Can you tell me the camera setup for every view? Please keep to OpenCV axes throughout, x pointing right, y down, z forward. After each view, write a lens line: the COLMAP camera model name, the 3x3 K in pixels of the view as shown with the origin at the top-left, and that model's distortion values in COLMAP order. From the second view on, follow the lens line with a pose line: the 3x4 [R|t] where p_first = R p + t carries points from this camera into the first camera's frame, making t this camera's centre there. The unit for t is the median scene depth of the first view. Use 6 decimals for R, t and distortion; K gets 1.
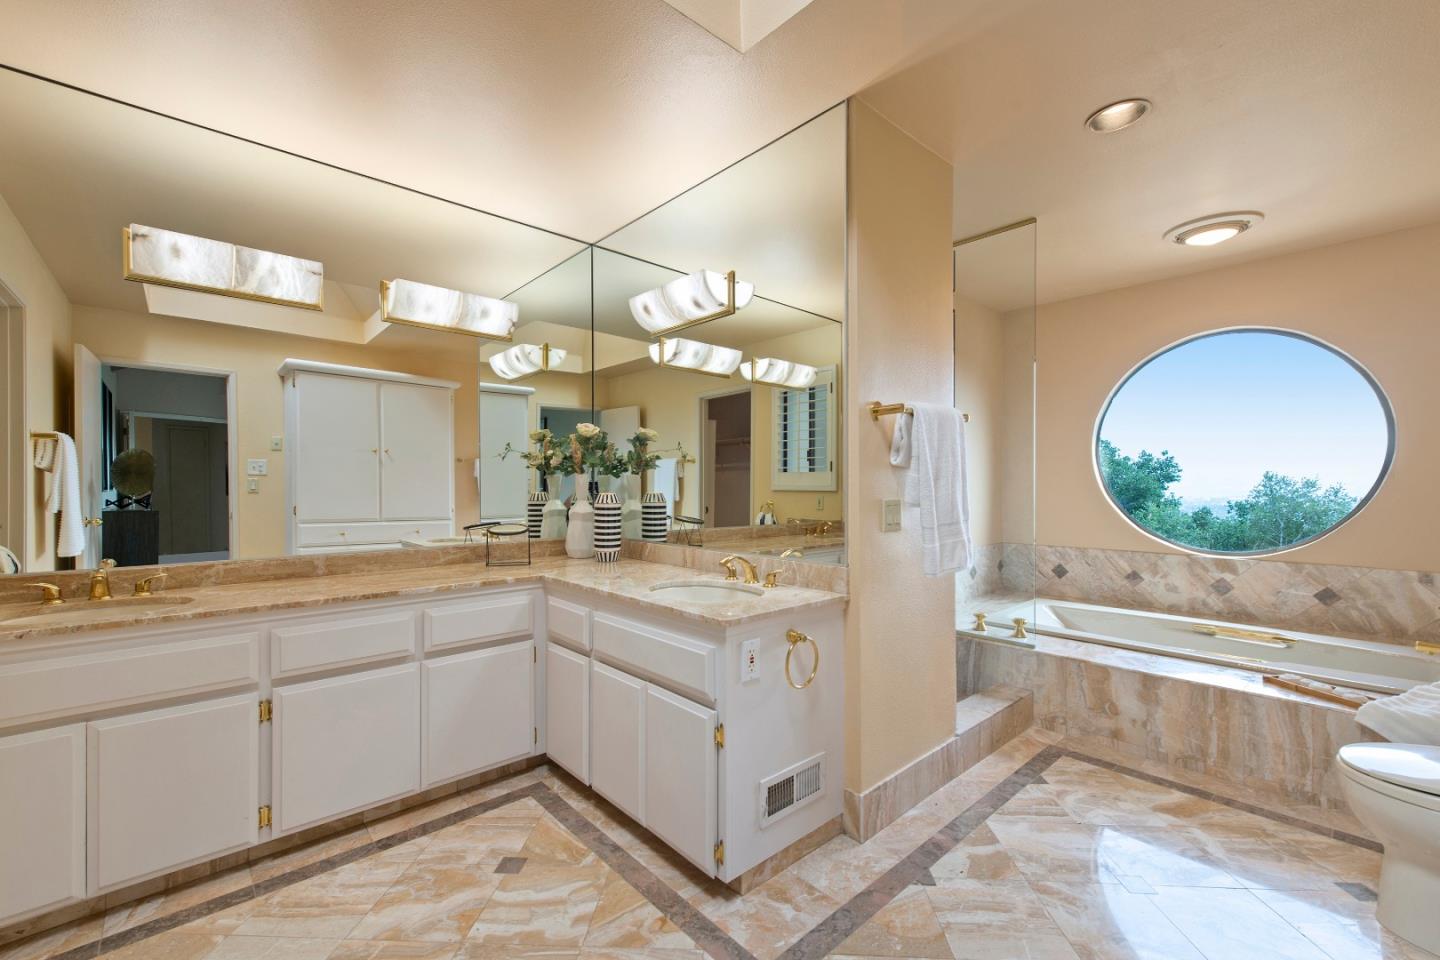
lens RADIAL K [[586.3, 0, 726.0], [0, 586.3, 485.9], [0, 0, 1]] dist [-0.001529, 0.000093]
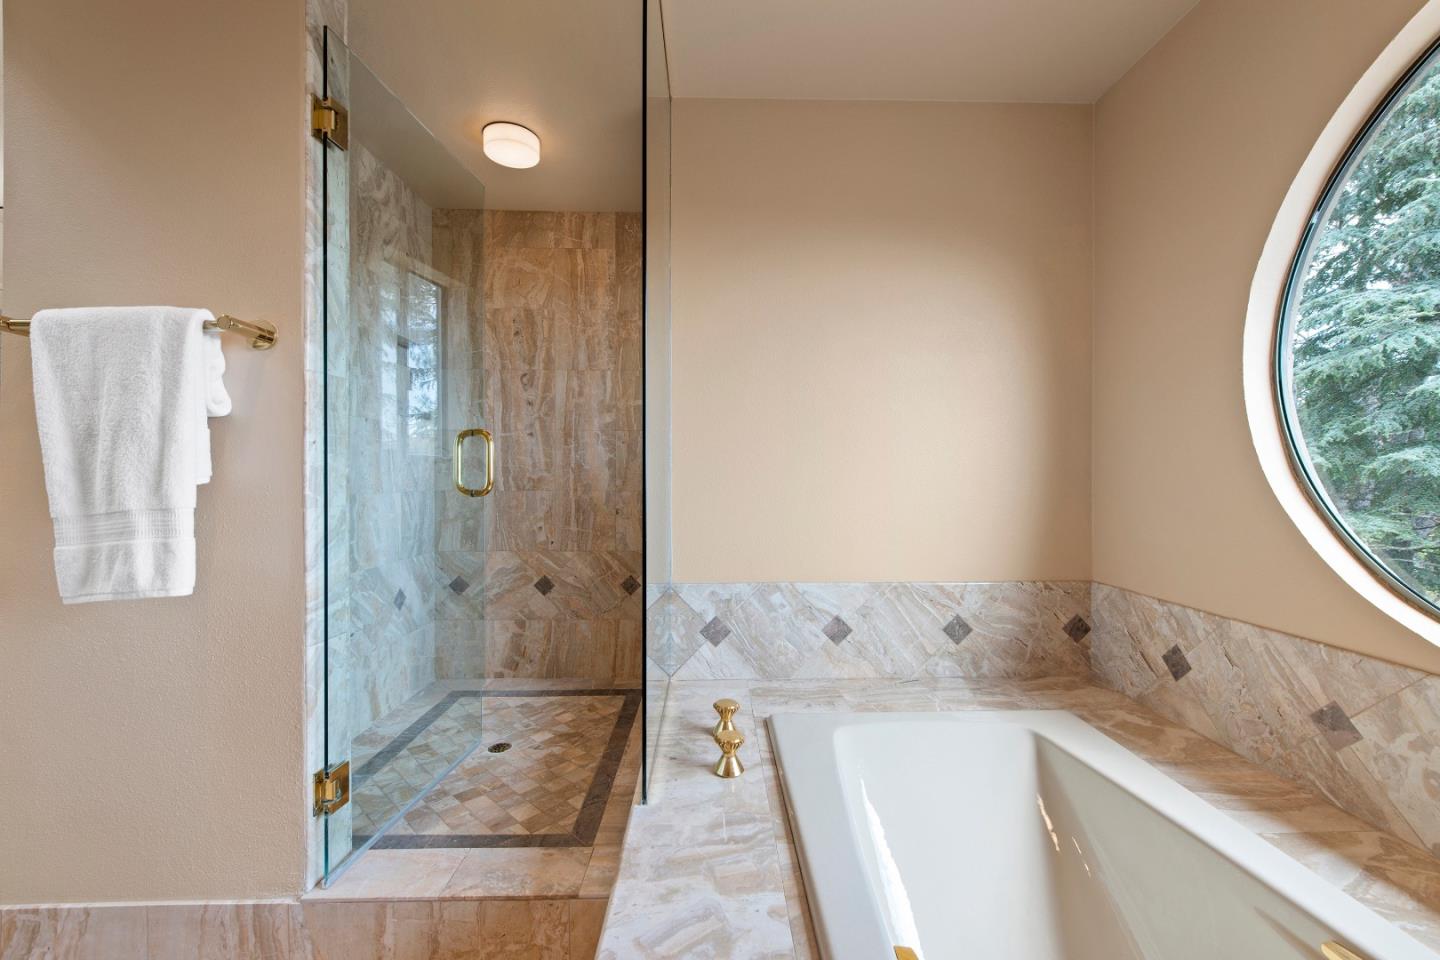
lens RADIAL K [[586.3, 0, 726.3], [0, 586.3, 474.4], [0, 0, 1]] dist [-0.001529, 0.000093]
pose [[0.762869, 0.003633, -0.646543, 0.715011], [-0.004263, 0.999991, 0.000588, 0.013173], [0.646539, 0.002308, 0.762878, 0.562952]]
